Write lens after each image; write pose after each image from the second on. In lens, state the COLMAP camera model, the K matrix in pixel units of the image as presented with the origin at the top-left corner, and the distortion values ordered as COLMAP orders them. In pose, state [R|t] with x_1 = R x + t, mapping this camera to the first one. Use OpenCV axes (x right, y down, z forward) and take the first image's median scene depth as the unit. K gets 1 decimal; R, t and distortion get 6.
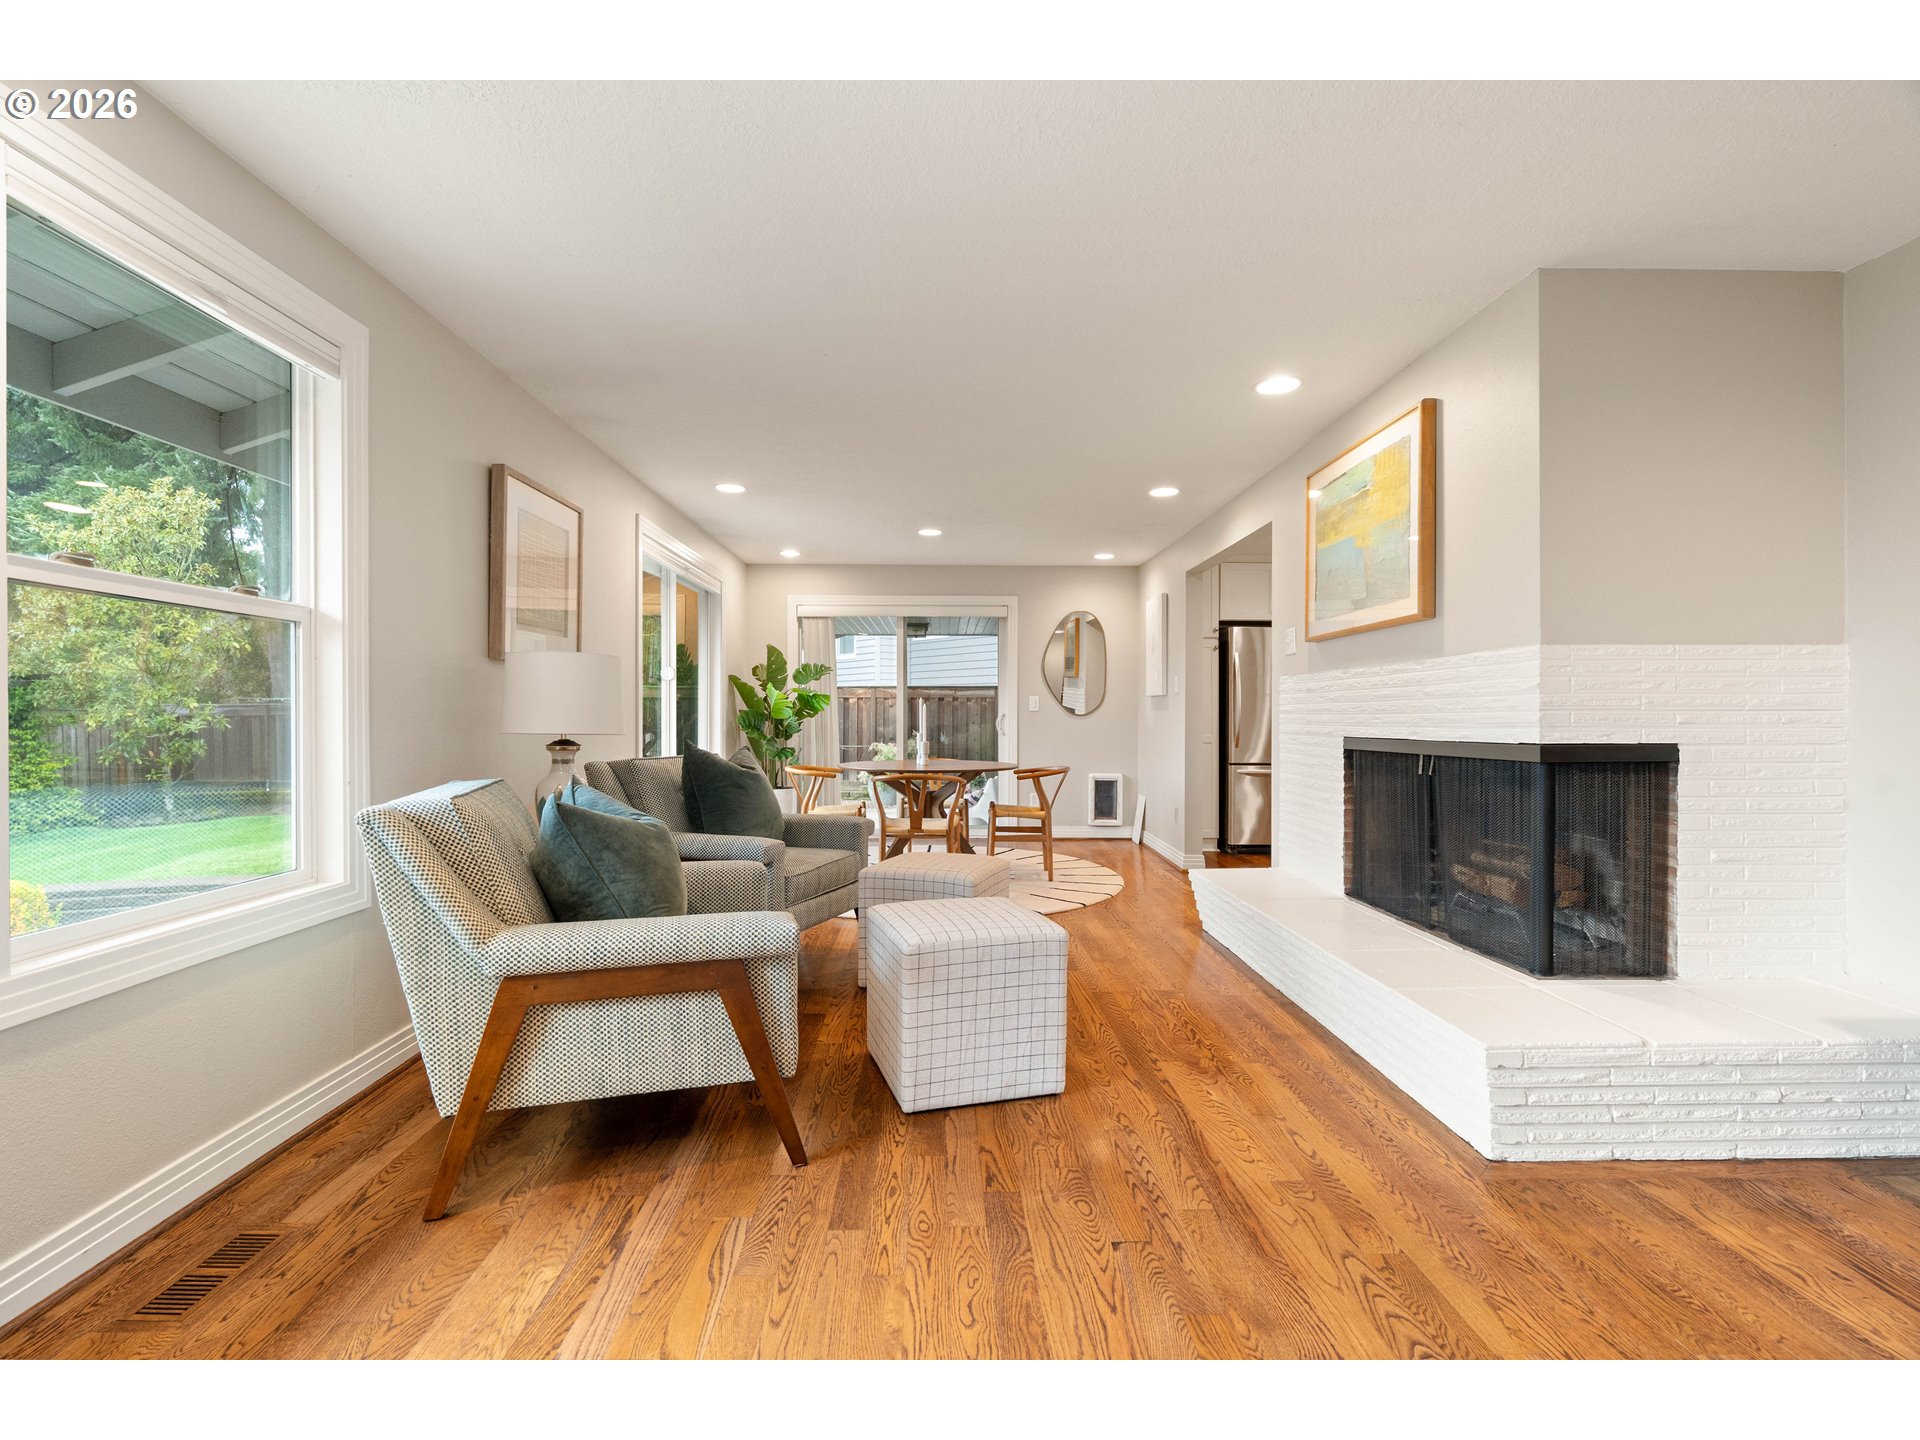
lens RADIAL K [[865.2, 0, 954.6], [0, 865.2, 718.2], [0, 0, 1]] dist [-0.007491, 0.001012]
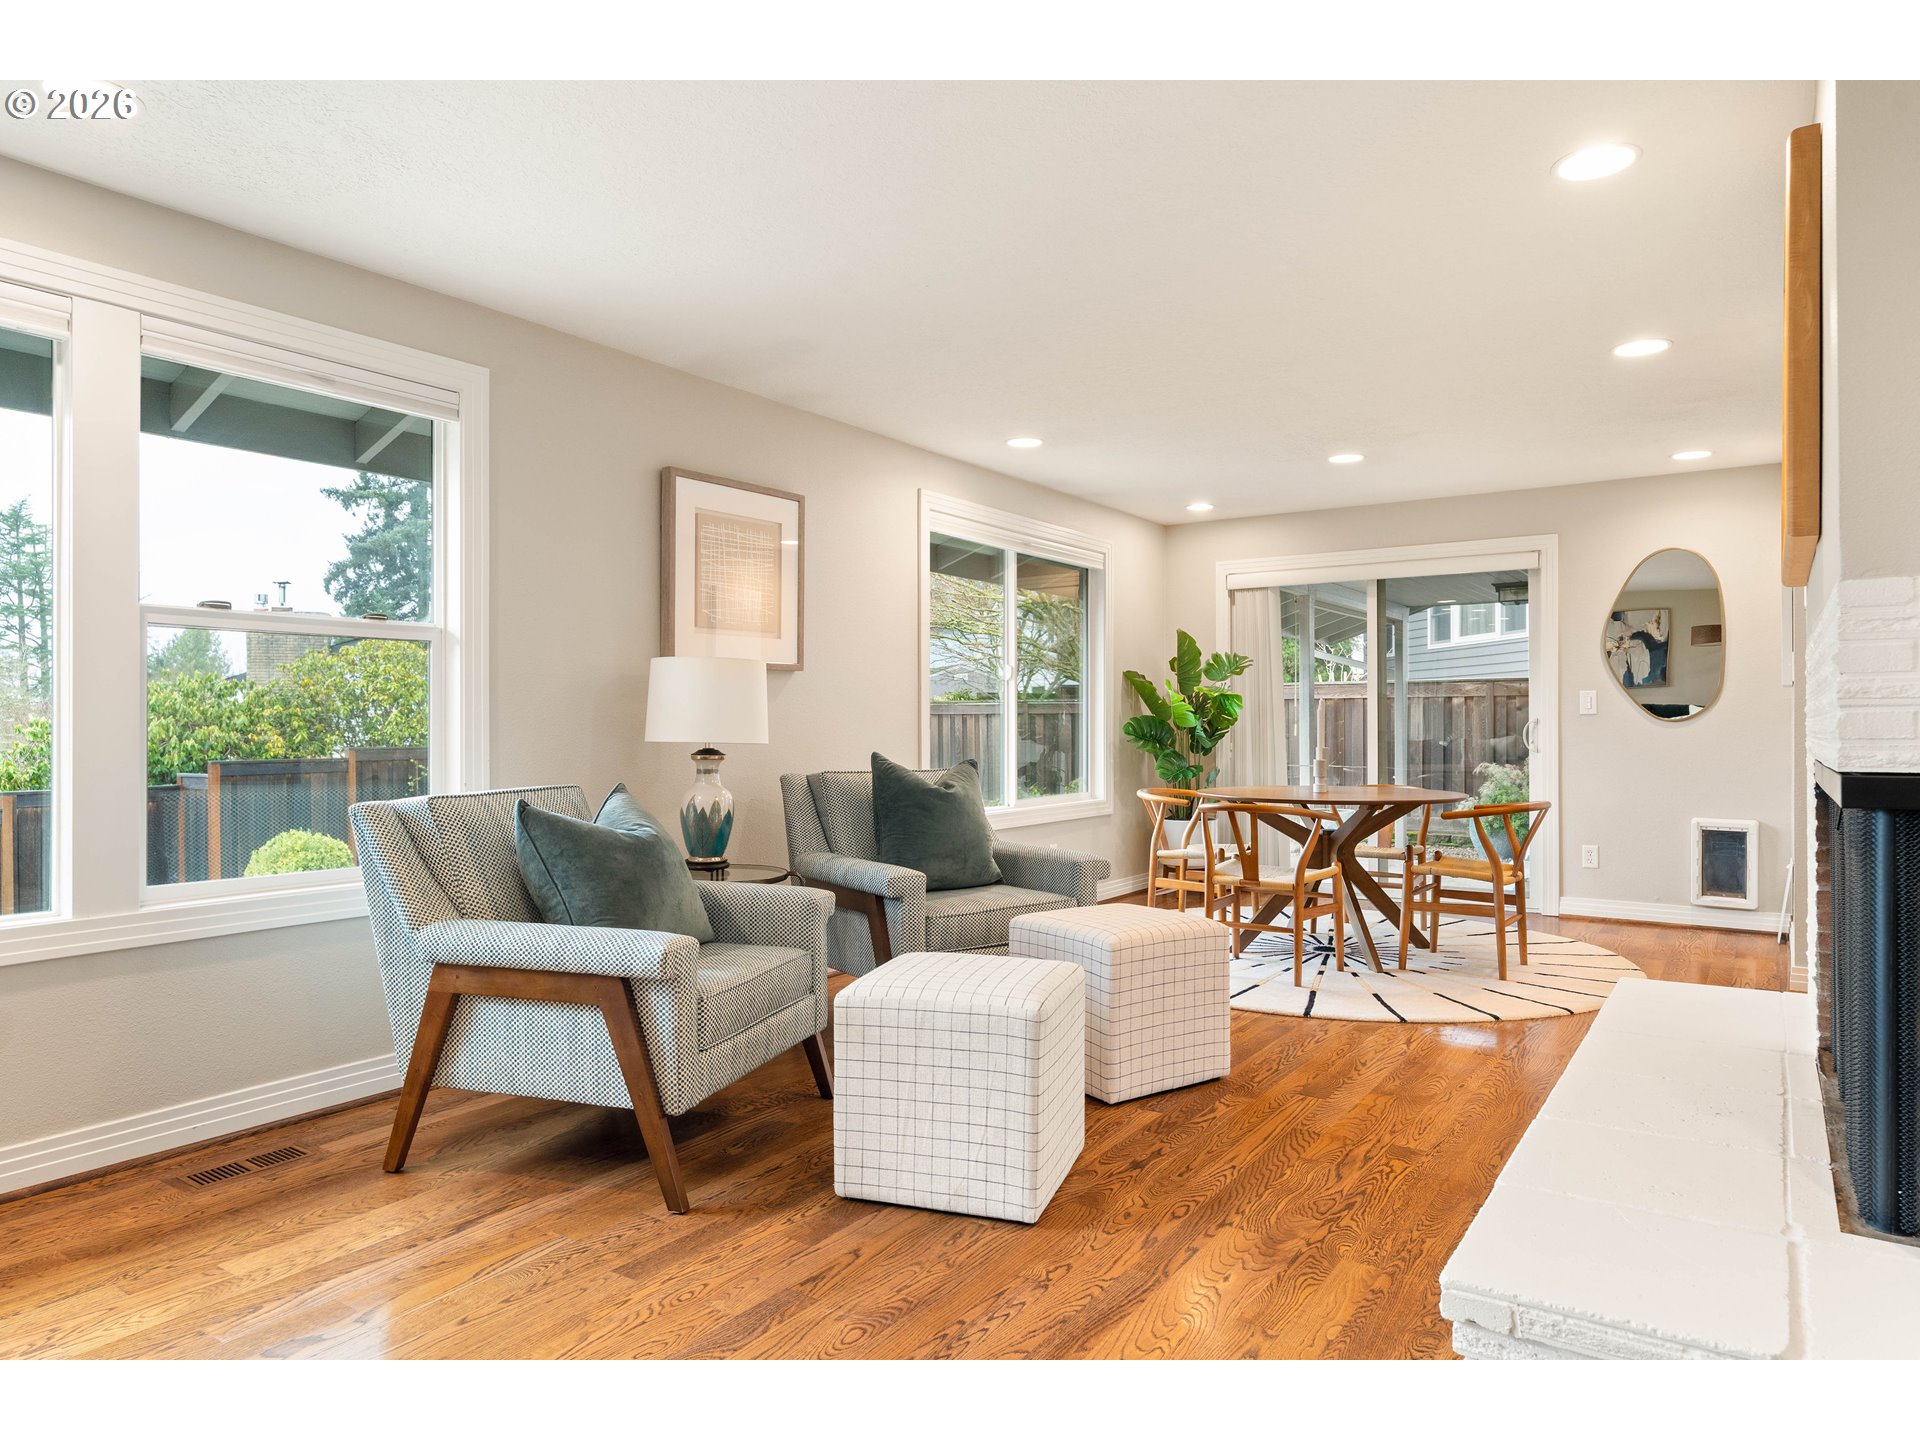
lens RADIAL K [[1182.0, 0, 964.5], [0, 1182.0, 719.5], [0, 0, 1]] dist [0.001804, -0.003276]
pose [[0.818179, -0.004739, -0.574945, 0.565214], [0.000887, 0.999975, -0.006980, 0.002573], [0.574964, 0.005201, 0.818163, 0.104564]]
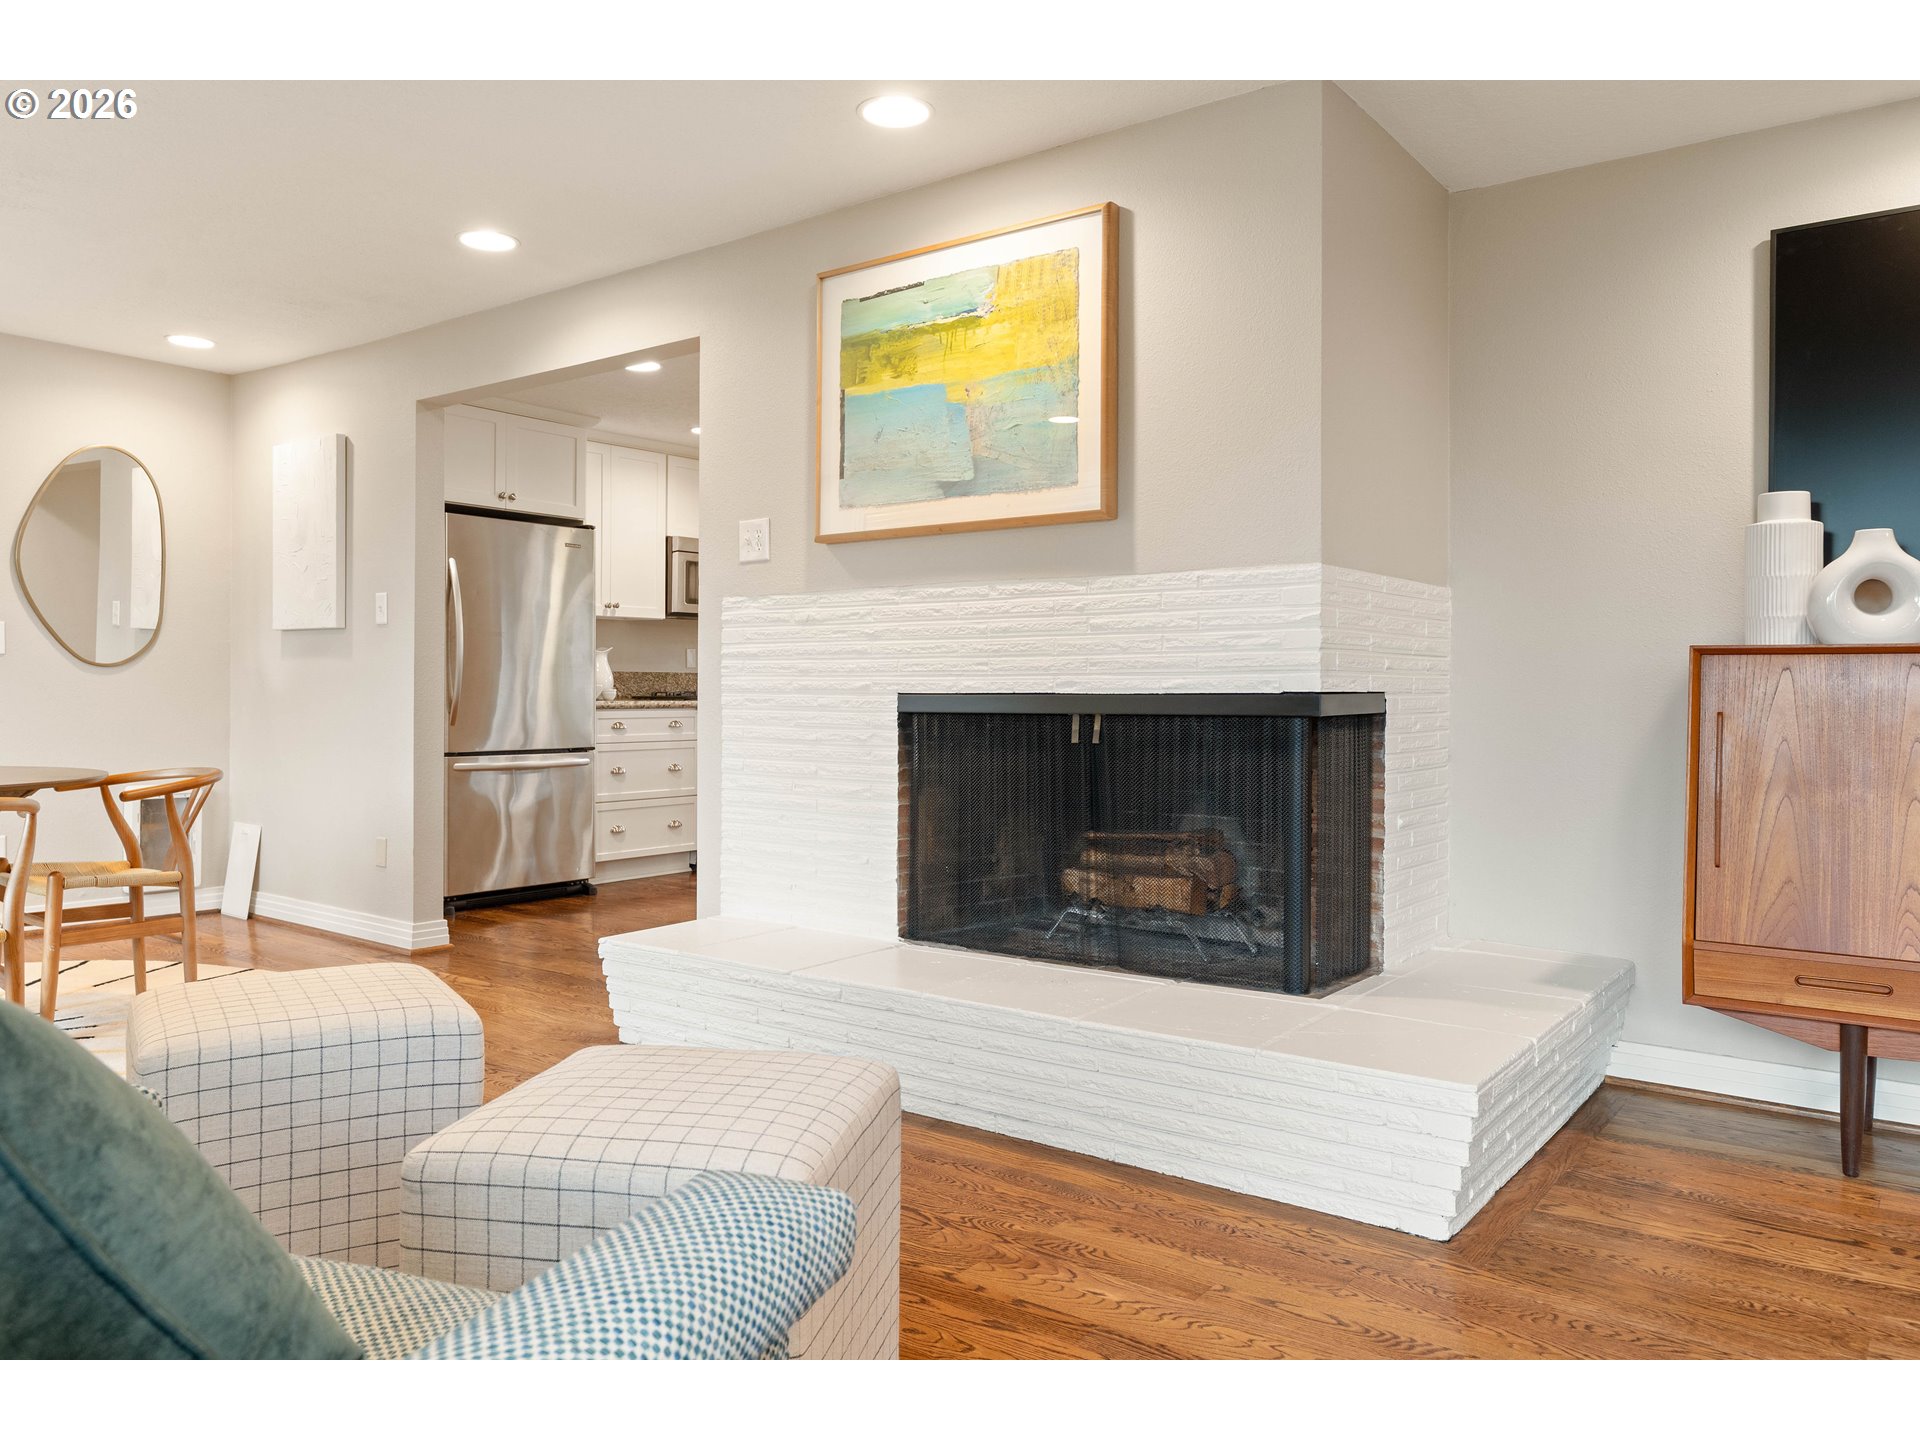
lens RADIAL K [[1363.8, 0, 961.0], [0, 1363.8, 692.2], [0, 0, 1]] dist [-0.002214, 0.004573]
pose [[0.614722, 0.001518, 0.788742, -0.413576], [-0.002701, 0.999996, 0.000181, 0.026235], [-0.788739, -0.002242, 0.614724, 0.435718]]
